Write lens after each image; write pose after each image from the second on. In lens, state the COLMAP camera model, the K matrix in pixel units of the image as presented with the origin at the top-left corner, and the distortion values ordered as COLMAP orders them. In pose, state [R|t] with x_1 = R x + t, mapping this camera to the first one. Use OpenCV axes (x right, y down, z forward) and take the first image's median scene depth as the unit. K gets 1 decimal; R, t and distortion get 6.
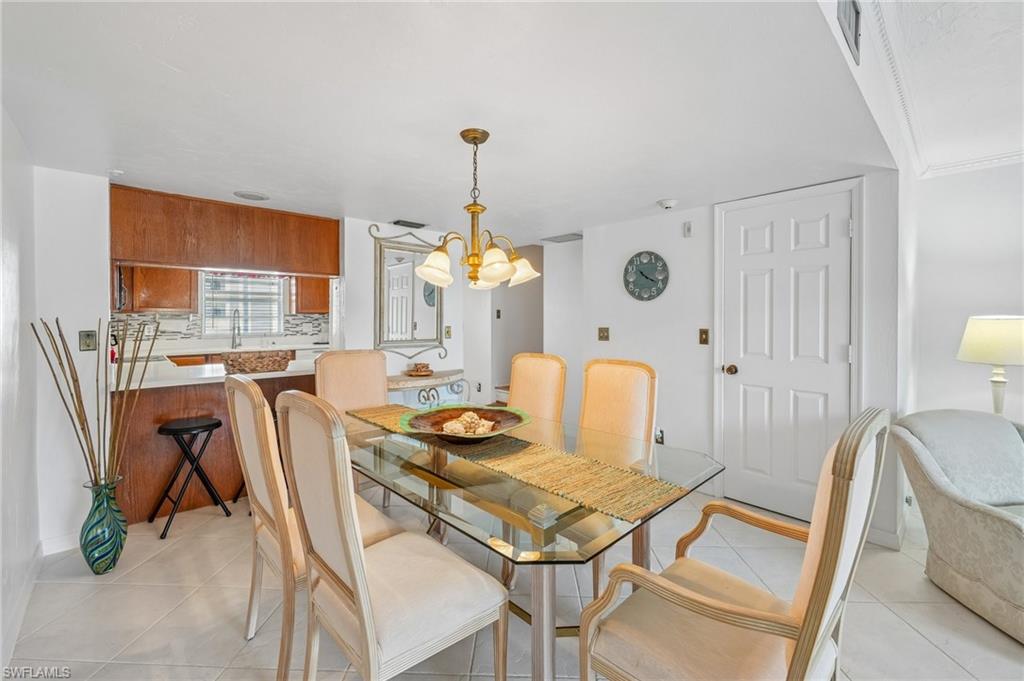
lens RADIAL K [[417.4, 0, 502.2], [0, 417.4, 323.2], [0, 0, 1]] dist [-0.003551, -0.000974]
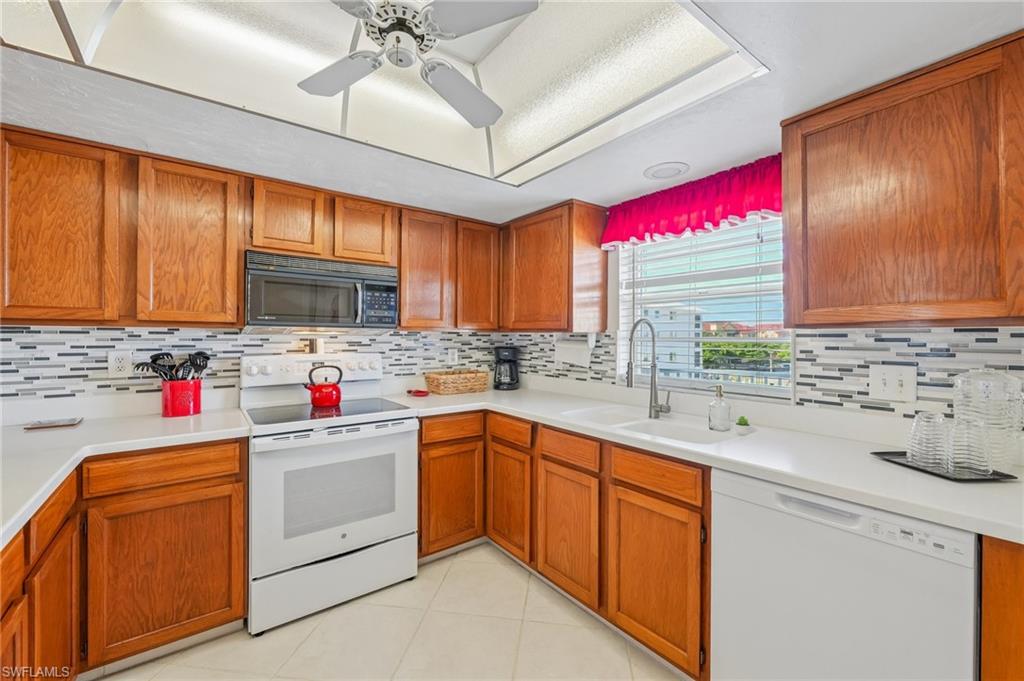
lens RADIAL K [[417.4, 0, 515.1], [0, 417.4, 336.3], [0, 0, 1]] dist [-0.003551, -0.000974]
pose [[-0.118921, -0.003263, -0.992898, -0.362796], [-0.019066, 0.999818, -0.001002, -0.024016], [0.992721, 0.018812, -0.118961, 1.493095]]
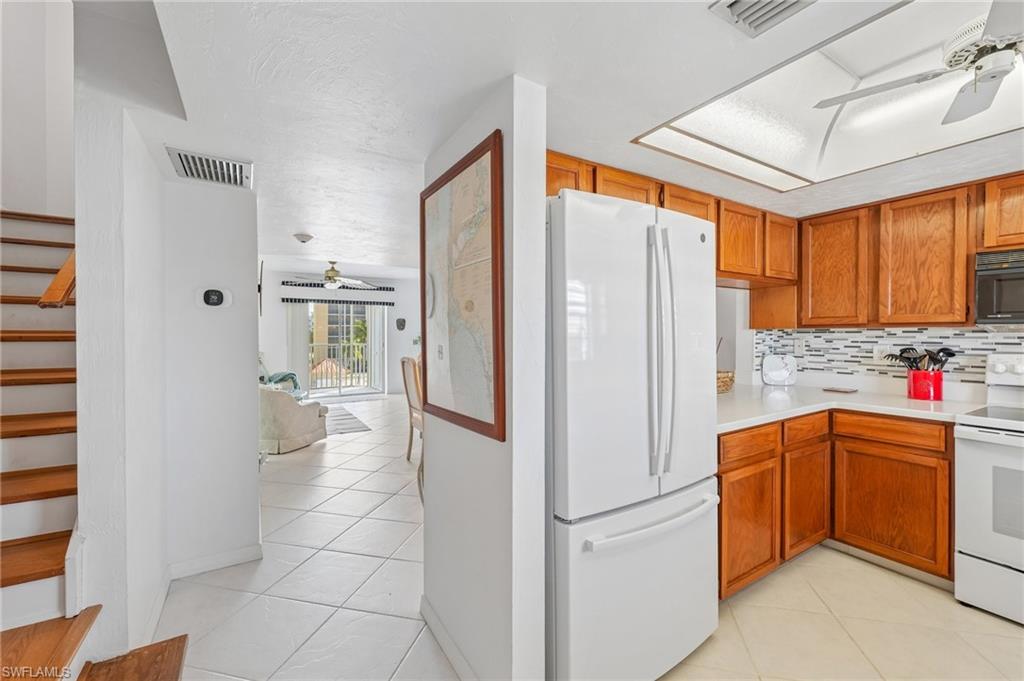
lens RADIAL K [[417.4, 0, 513.9], [0, 417.4, 338.3], [0, 0, 1]] dist [-0.003551, -0.000974]
pose [[-0.976573, -0.001696, 0.215182, -0.359785], [0.003837, 0.999673, 0.025291, -0.027314], [-0.215154, 0.025524, -0.976246, 1.665025]]
